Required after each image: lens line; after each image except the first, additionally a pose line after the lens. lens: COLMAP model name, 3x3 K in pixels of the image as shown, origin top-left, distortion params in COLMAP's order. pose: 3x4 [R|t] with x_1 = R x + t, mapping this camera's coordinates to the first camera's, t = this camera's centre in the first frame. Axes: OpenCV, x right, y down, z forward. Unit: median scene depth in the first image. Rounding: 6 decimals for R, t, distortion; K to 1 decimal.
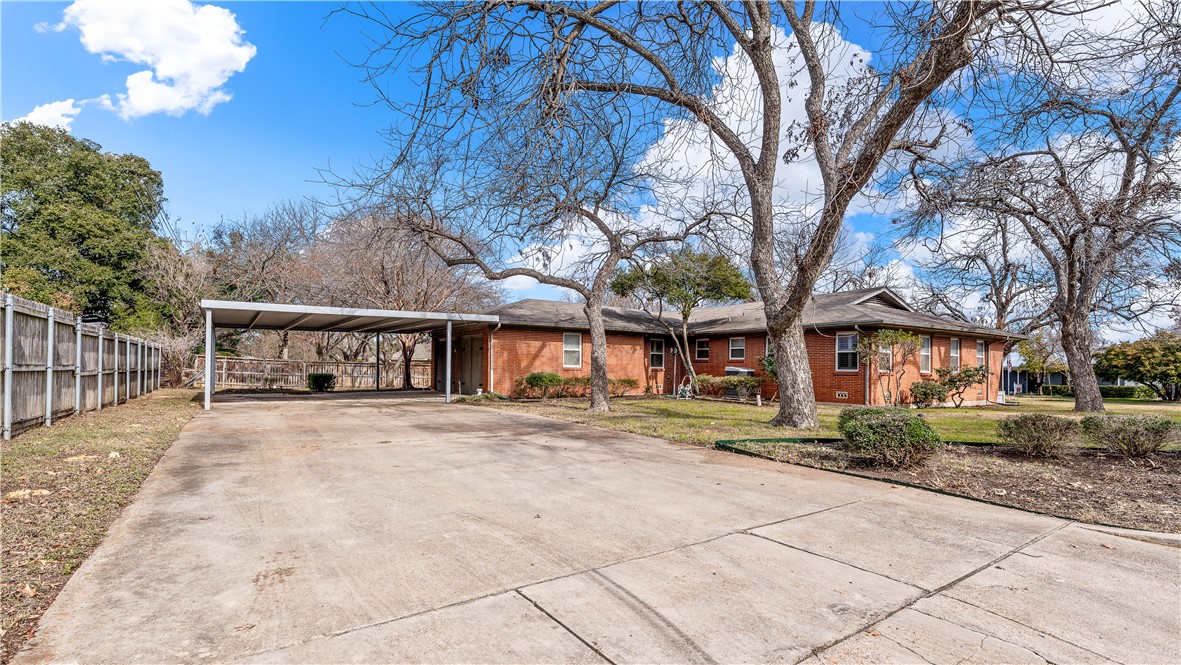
lens RADIAL K [[571.1, 0, 594.7], [0, 571.1, 367.8], [0, 0, 1]] dist [0.002578, 0.000312]
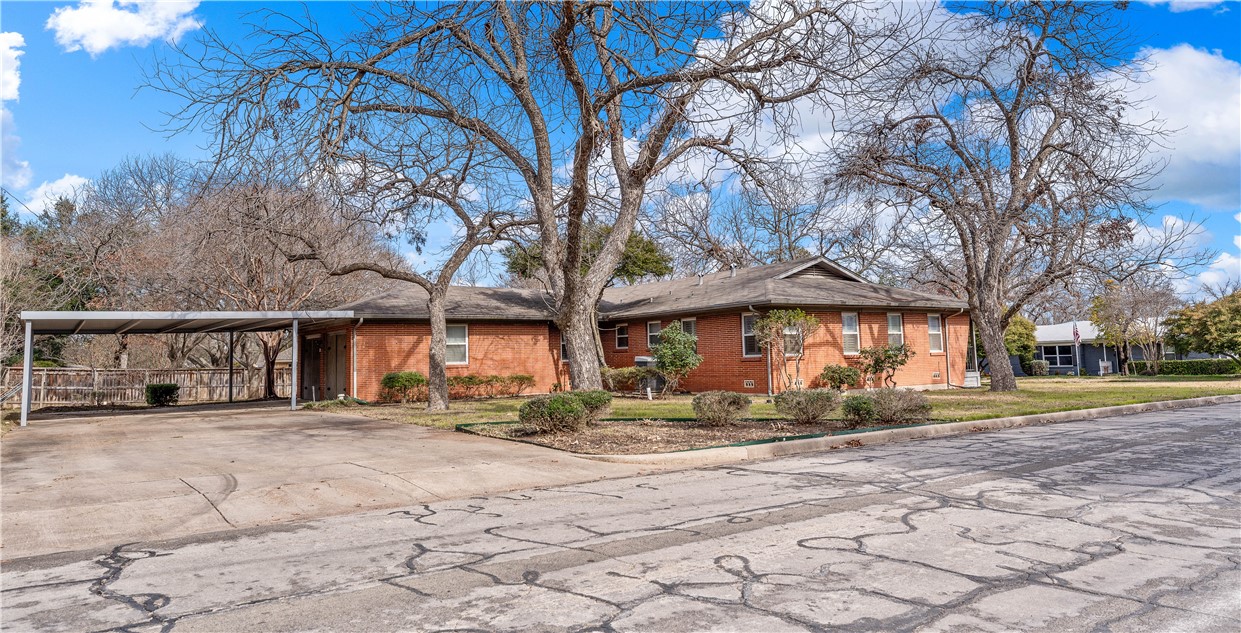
lens RADIAL K [[857.6, 0, 625.6], [0, 857.6, 272.2], [0, 0, 1]] dist [0.005409, 0.000291]
pose [[0.999057, -0.038143, 0.020736, 0.197034], [0.040056, 0.994039, -0.101402, 0.002365], [-0.016744, 0.102137, 0.994629, -0.303054]]
